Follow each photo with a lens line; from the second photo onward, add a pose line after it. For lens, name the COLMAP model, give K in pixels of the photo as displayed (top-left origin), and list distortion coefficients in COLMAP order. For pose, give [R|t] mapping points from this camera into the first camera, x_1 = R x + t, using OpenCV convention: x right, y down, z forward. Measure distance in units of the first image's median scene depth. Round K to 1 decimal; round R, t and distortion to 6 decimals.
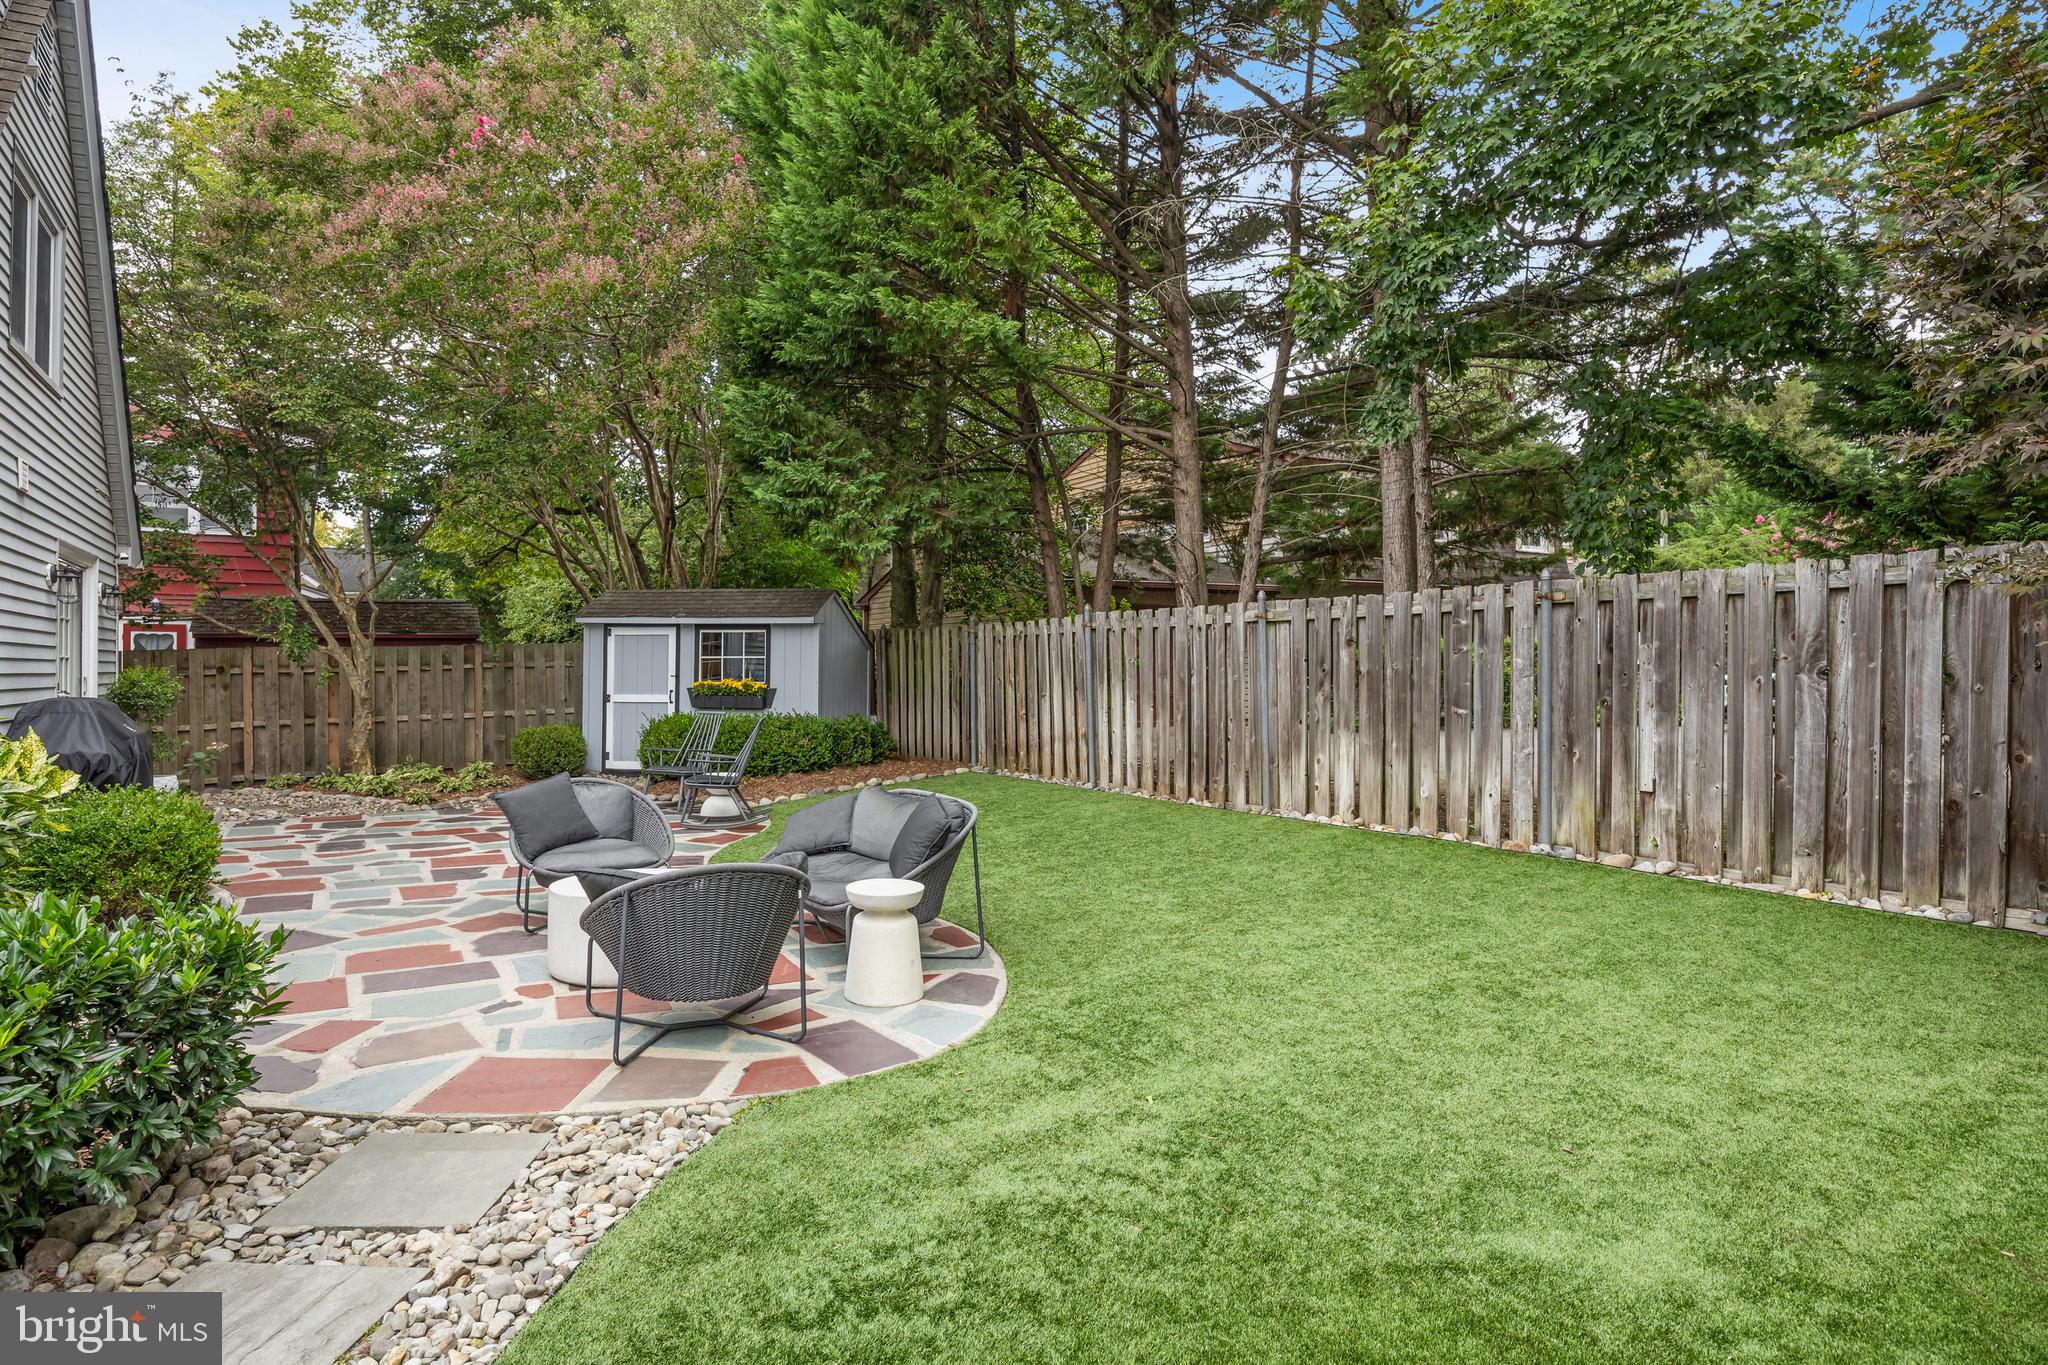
lens RADIAL K [[1137.6, 0, 1024.0], [0, 1137.6, 682.5], [0, 0, 1]] dist [0.000628, 0.000206]
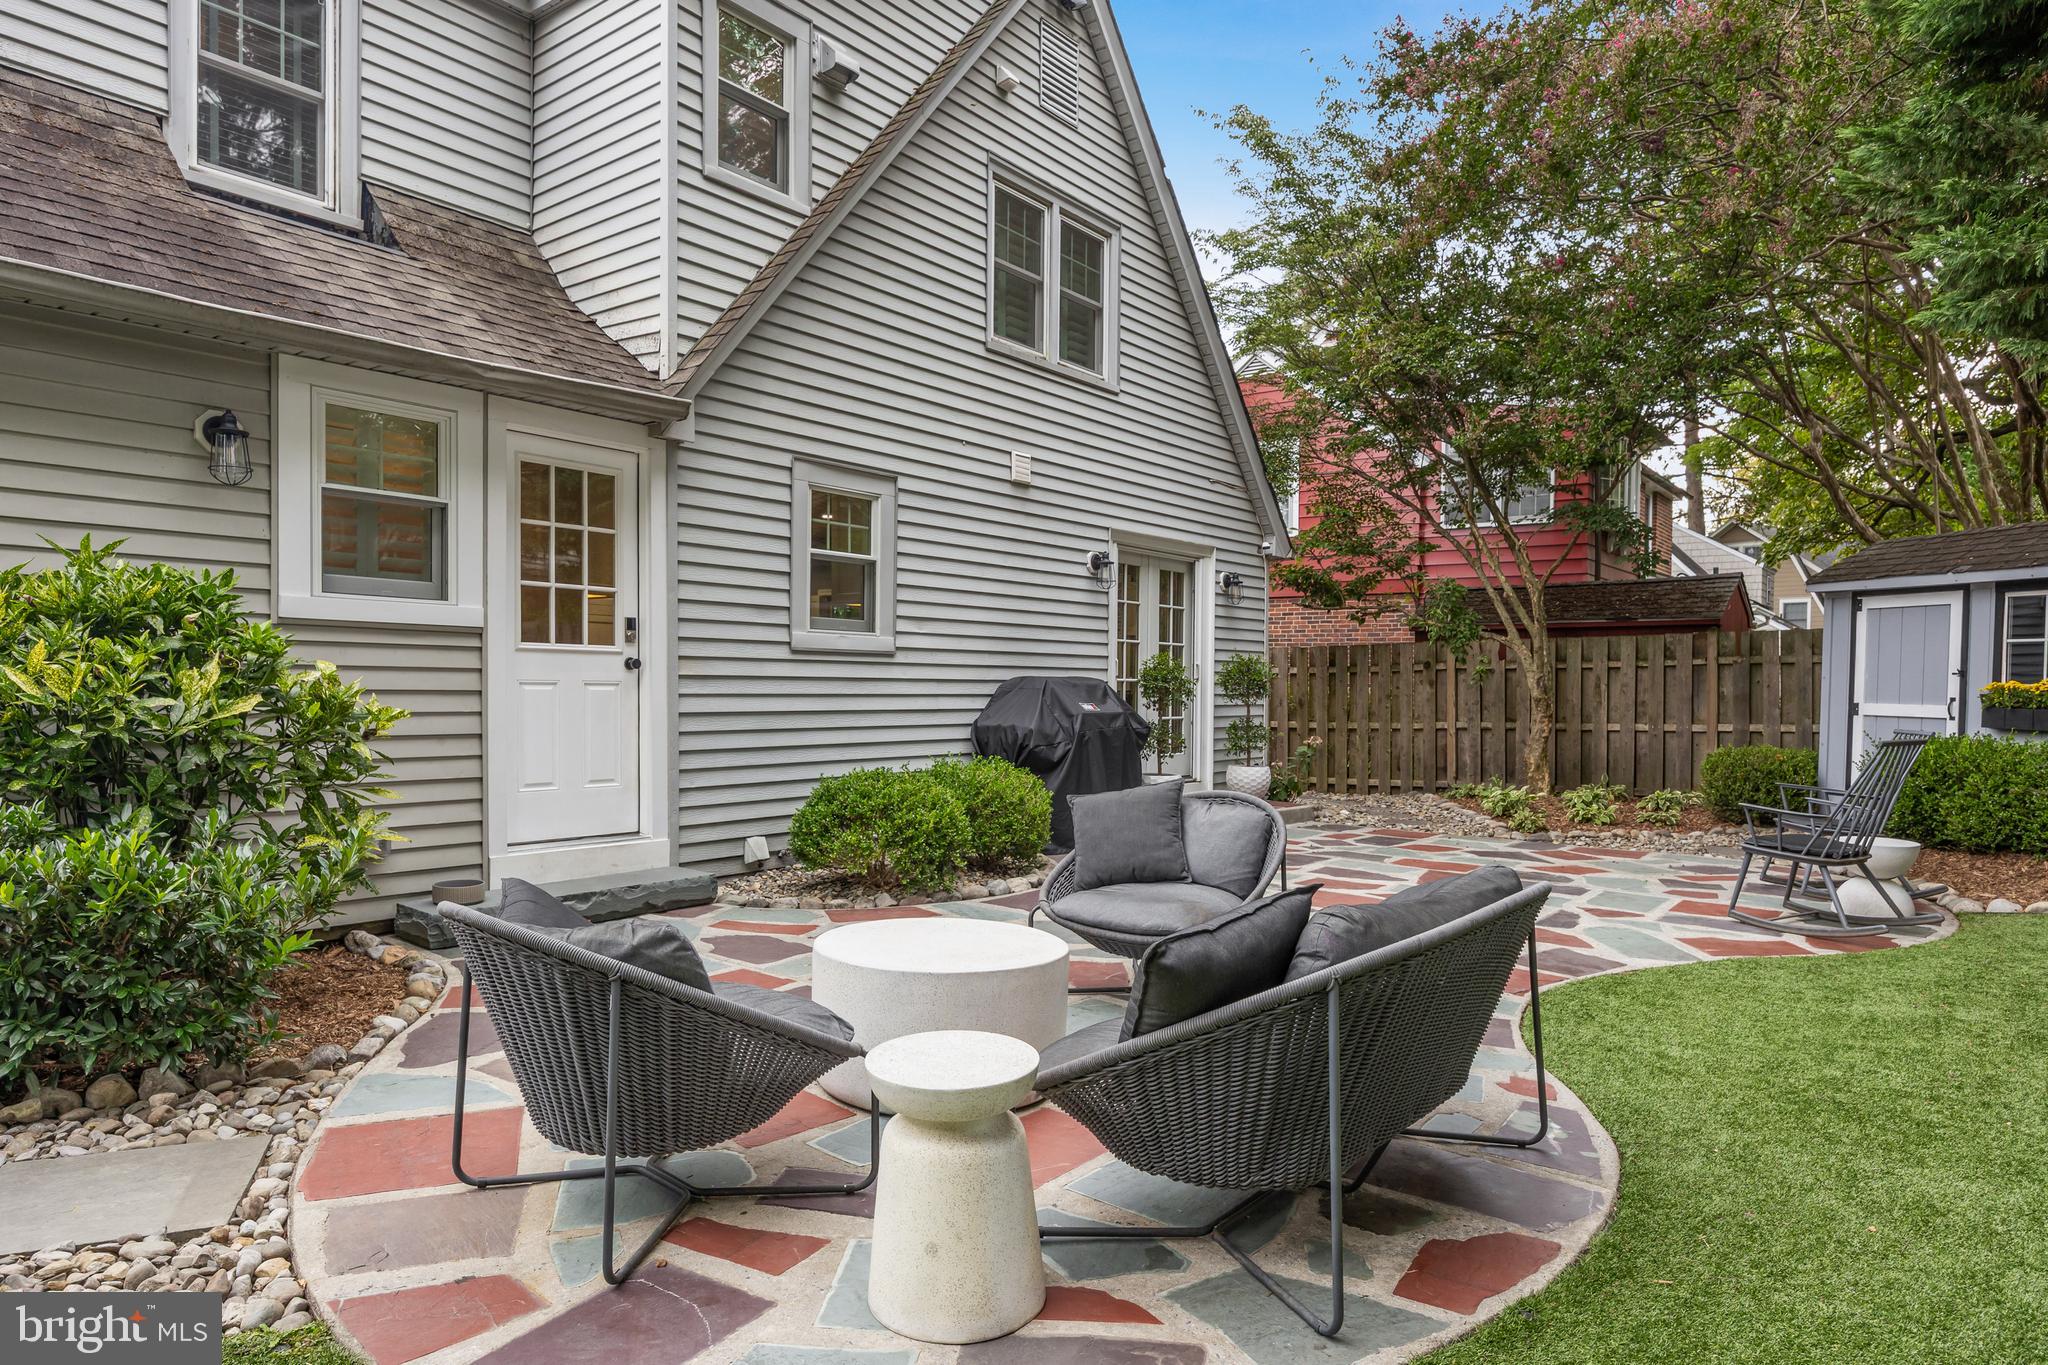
lens RADIAL K [[1263.0, 0, 1024.0], [0, 1263.0, 682.5], [0, 0, 1]] dist [0.007031, 0.001760]
pose [[0.353789, 0.007941, -0.935292, 0.139307], [-0.025769, 0.999667, -0.001260, 0.012686], [0.934970, 0.024548, 0.353876, 0.330934]]
